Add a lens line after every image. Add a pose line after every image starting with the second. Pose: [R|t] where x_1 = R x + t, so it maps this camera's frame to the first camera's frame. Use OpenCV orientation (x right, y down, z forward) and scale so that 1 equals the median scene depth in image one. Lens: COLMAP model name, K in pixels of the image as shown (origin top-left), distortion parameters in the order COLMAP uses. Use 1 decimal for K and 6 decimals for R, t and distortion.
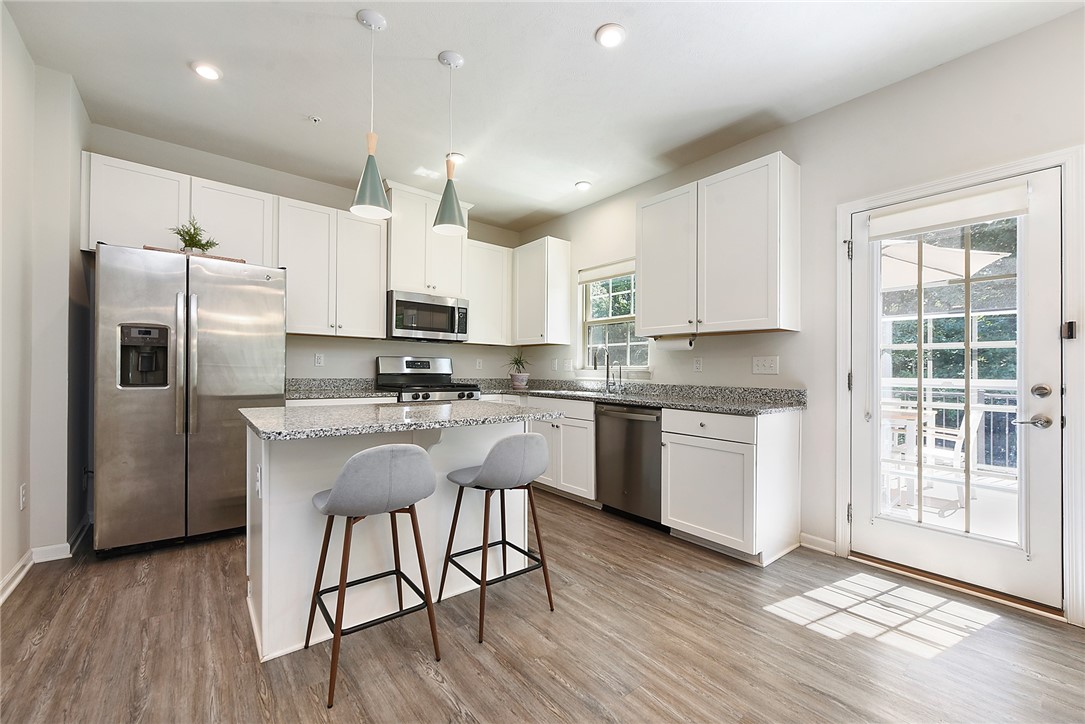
lens RADIAL K [[441.4, 0, 518.0], [0, 441.4, 361.8], [0, 0, 1]] dist [-0.000671, -0.002990]
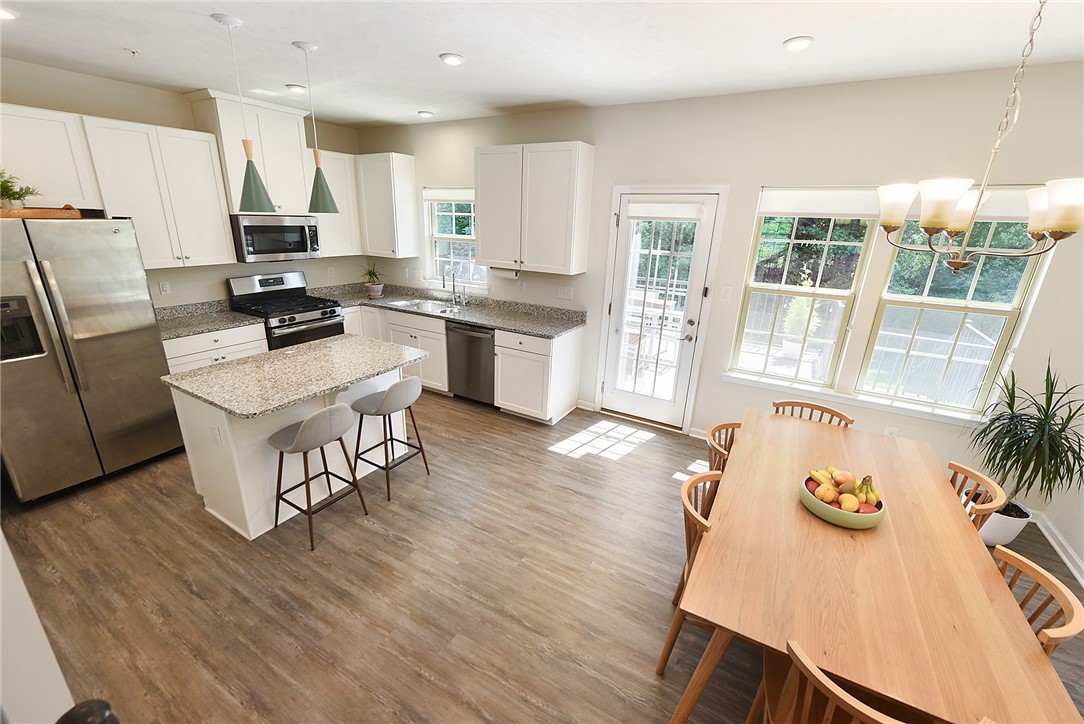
lens RADIAL K [[441.0, 0, 540.2], [0, 441.0, 371.0], [0, 0, 1]] dist [-0.000671, -0.002990]
pose [[0.921414, -0.098623, 0.375859, -0.087142], [-0.034426, 0.942734, 0.331763, -0.259573], [-0.387055, -0.318630, 0.865253, -0.333108]]
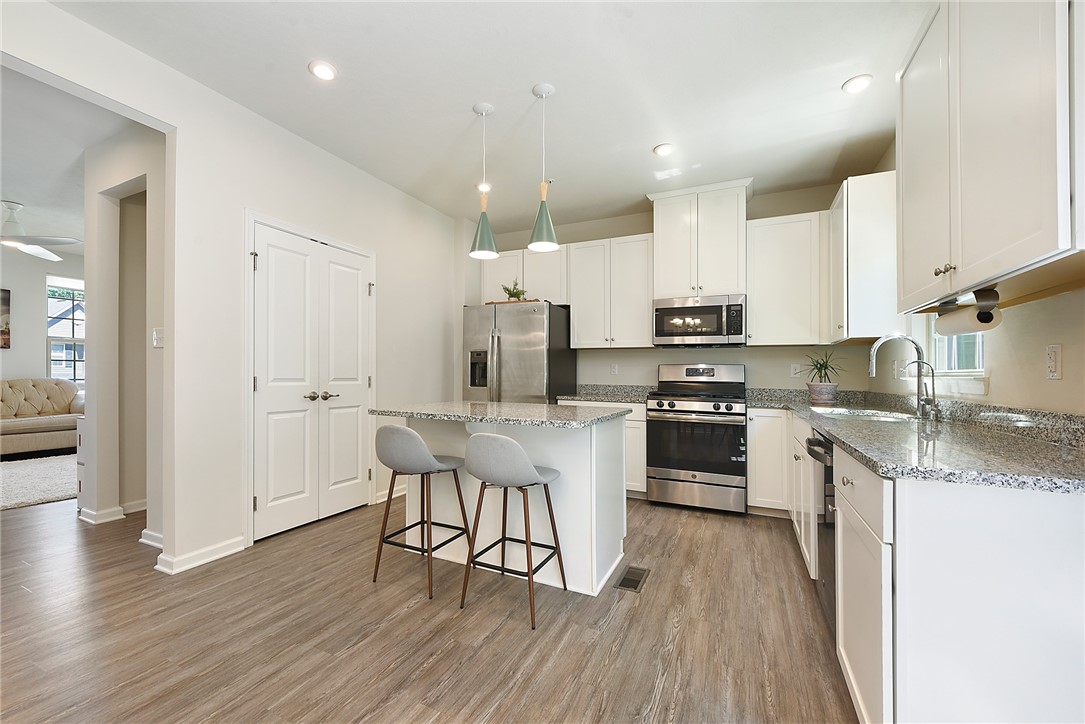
lens RADIAL K [[425.4, 0, 534.3], [0, 425.4, 372.1], [0, 0, 1]] dist [-0.003296, -0.000225]
pose [[0.444363, -0.013981, -0.895738, 0.677770], [0.010639, 0.999890, -0.010328, 0.018480], [0.895784, -0.004940, 0.444463, 0.453310]]
